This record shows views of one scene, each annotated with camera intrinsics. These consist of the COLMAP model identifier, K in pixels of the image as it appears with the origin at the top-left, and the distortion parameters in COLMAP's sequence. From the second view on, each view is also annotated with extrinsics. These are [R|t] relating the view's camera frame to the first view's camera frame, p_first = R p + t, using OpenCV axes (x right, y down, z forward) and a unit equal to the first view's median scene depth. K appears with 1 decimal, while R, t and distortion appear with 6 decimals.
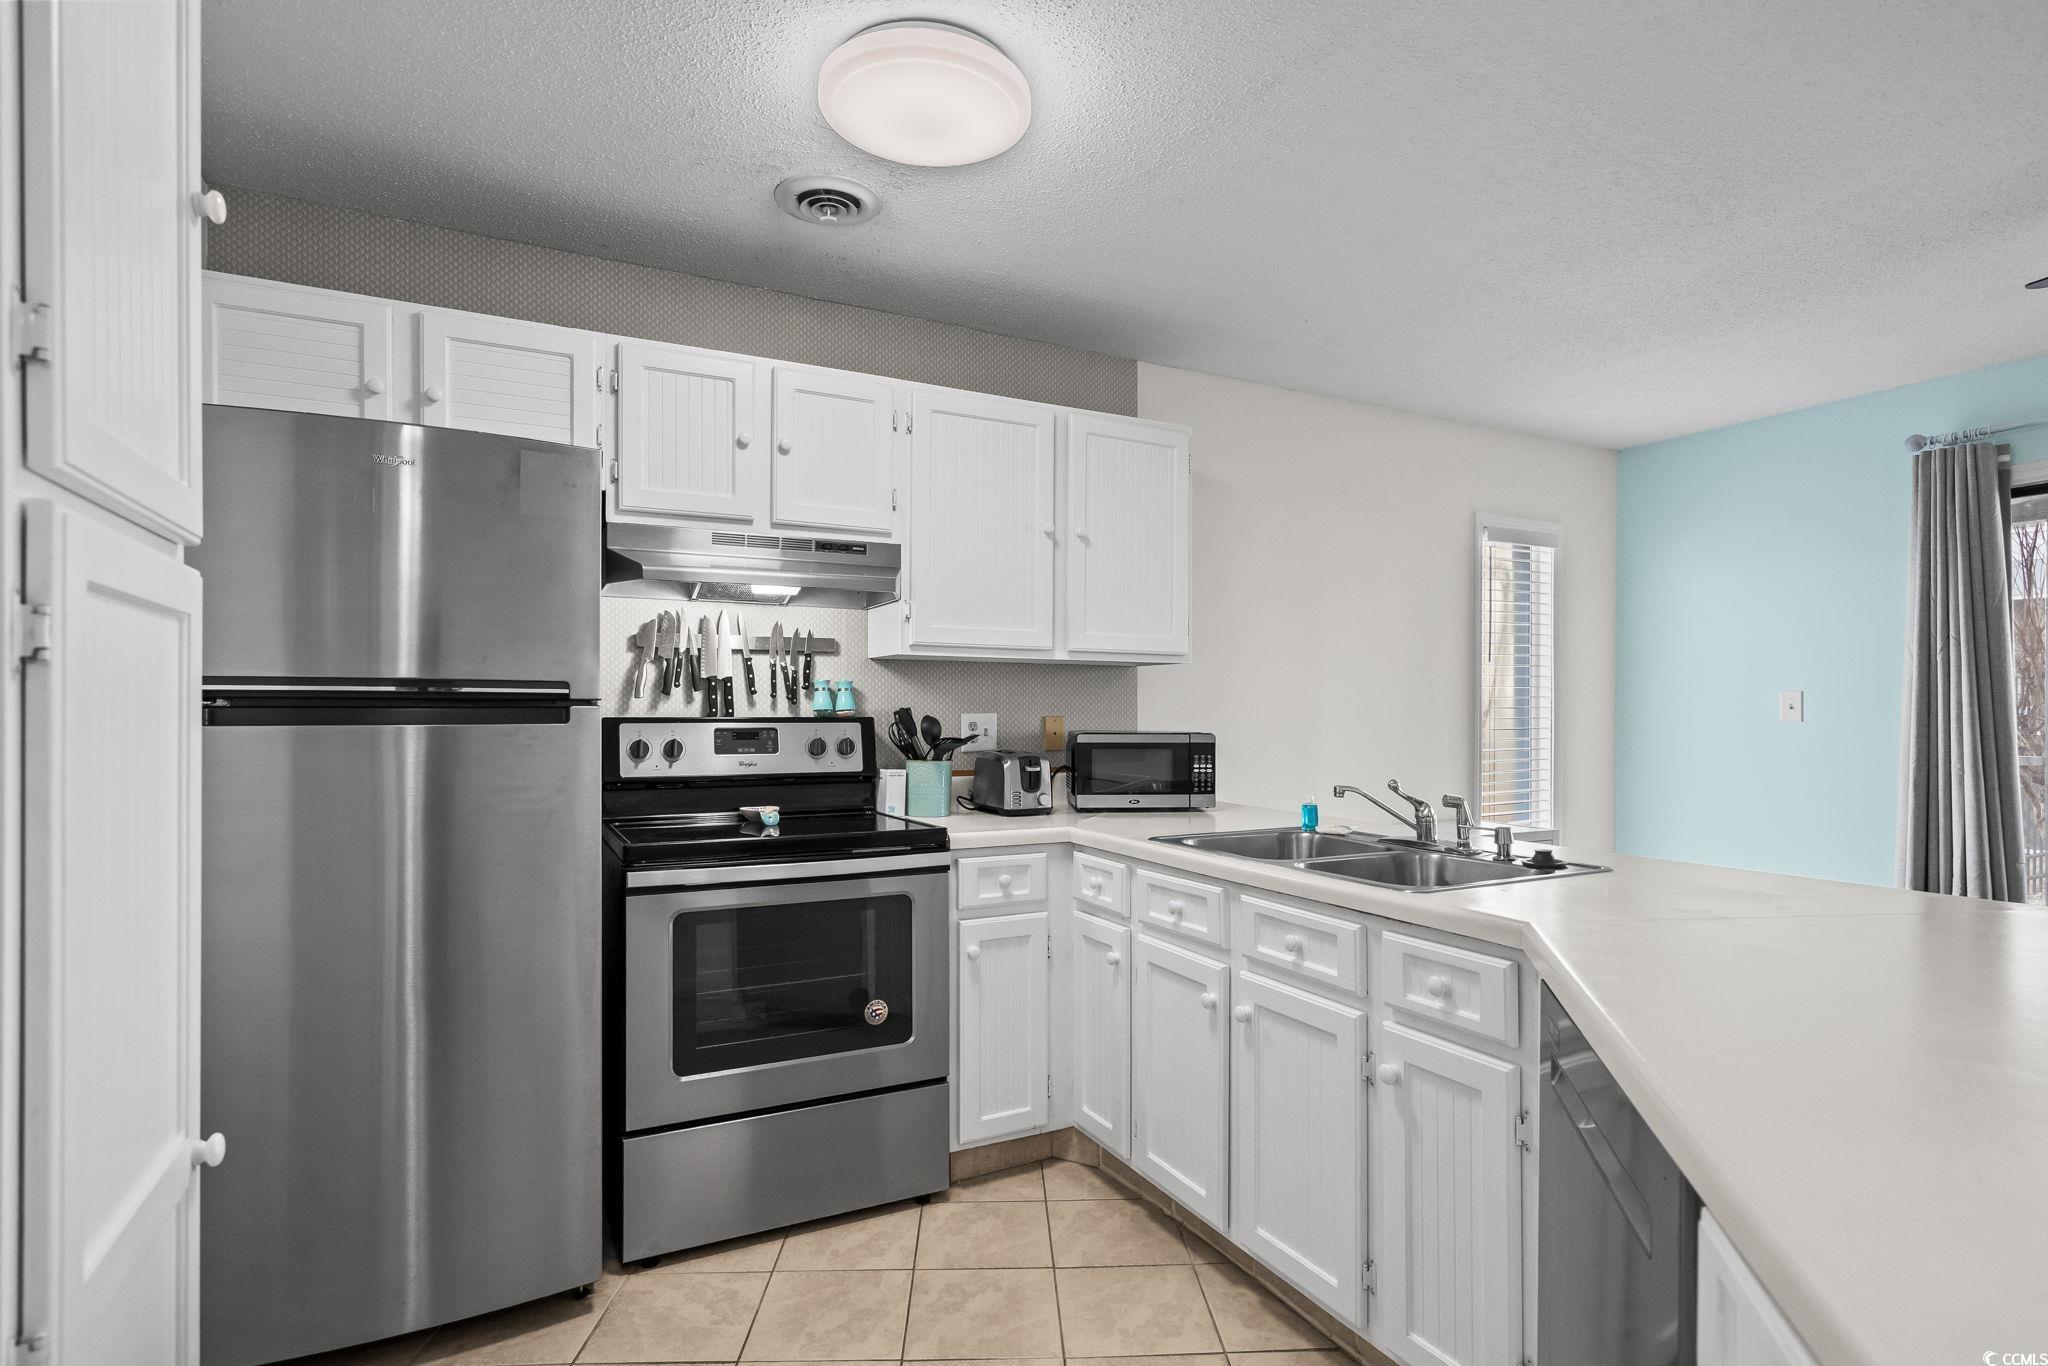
lens RADIAL K [[1009.2, 0, 1023.6], [0, 1009.2, 710.2], [0, 0, 1]] dist [-0.004702, 0.000440]
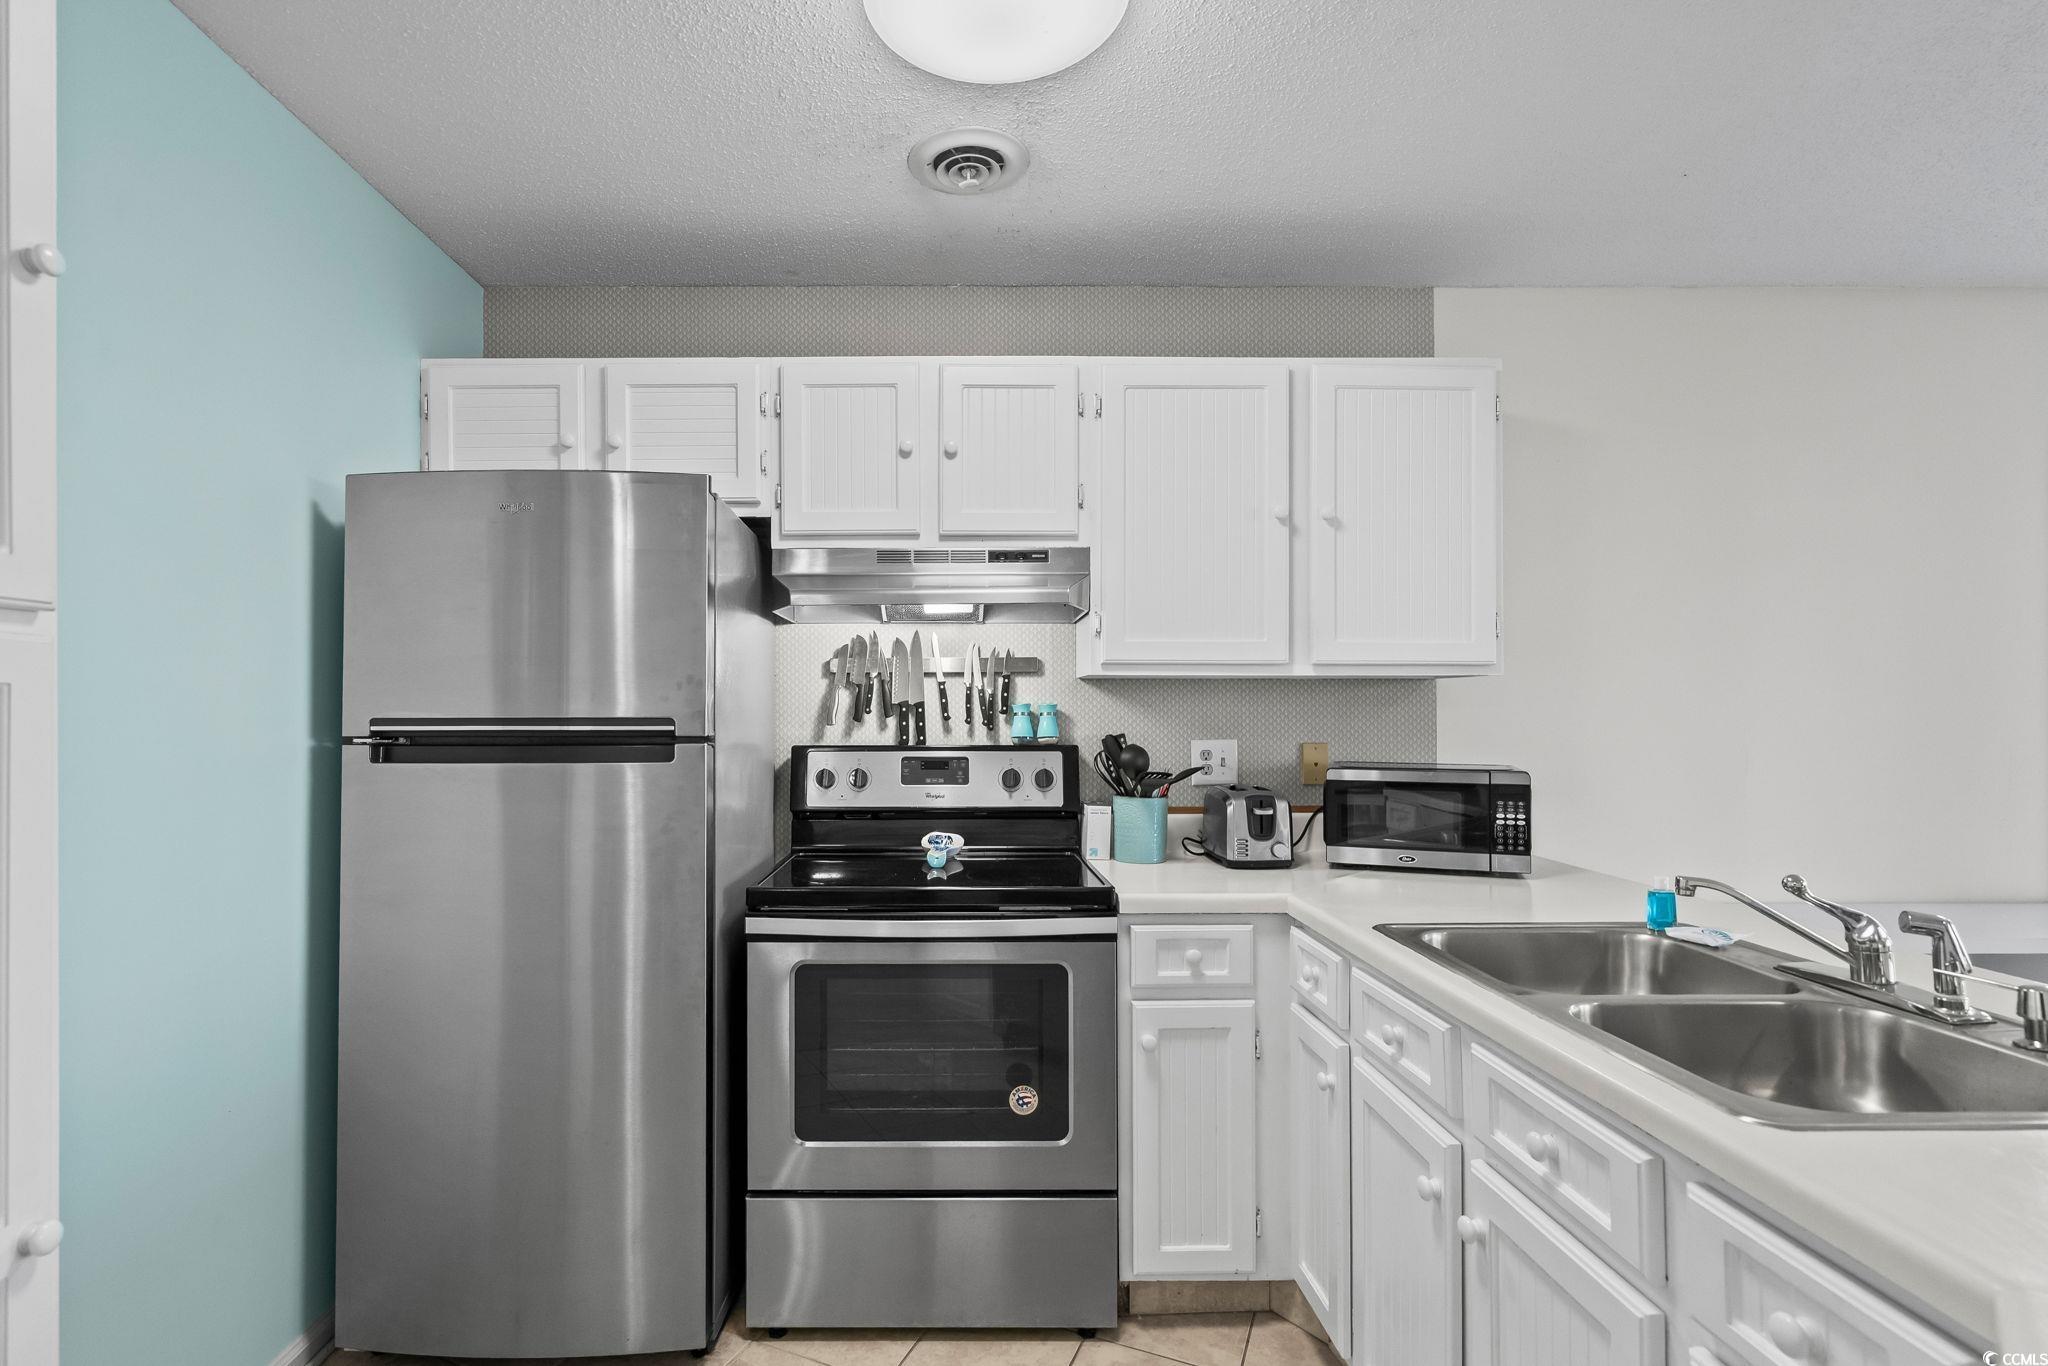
lens RADIAL K [[957.8, 0, 957.6], [0, 957.8, 706.4], [0, 0, 1]] dist [-0.016100, 0.009215]
pose [[0.891669, -0.006076, -0.452646, 0.152308], [0.003419, 0.999972, -0.006688, -0.024150], [0.452674, 0.004416, 0.891665, 0.229534]]
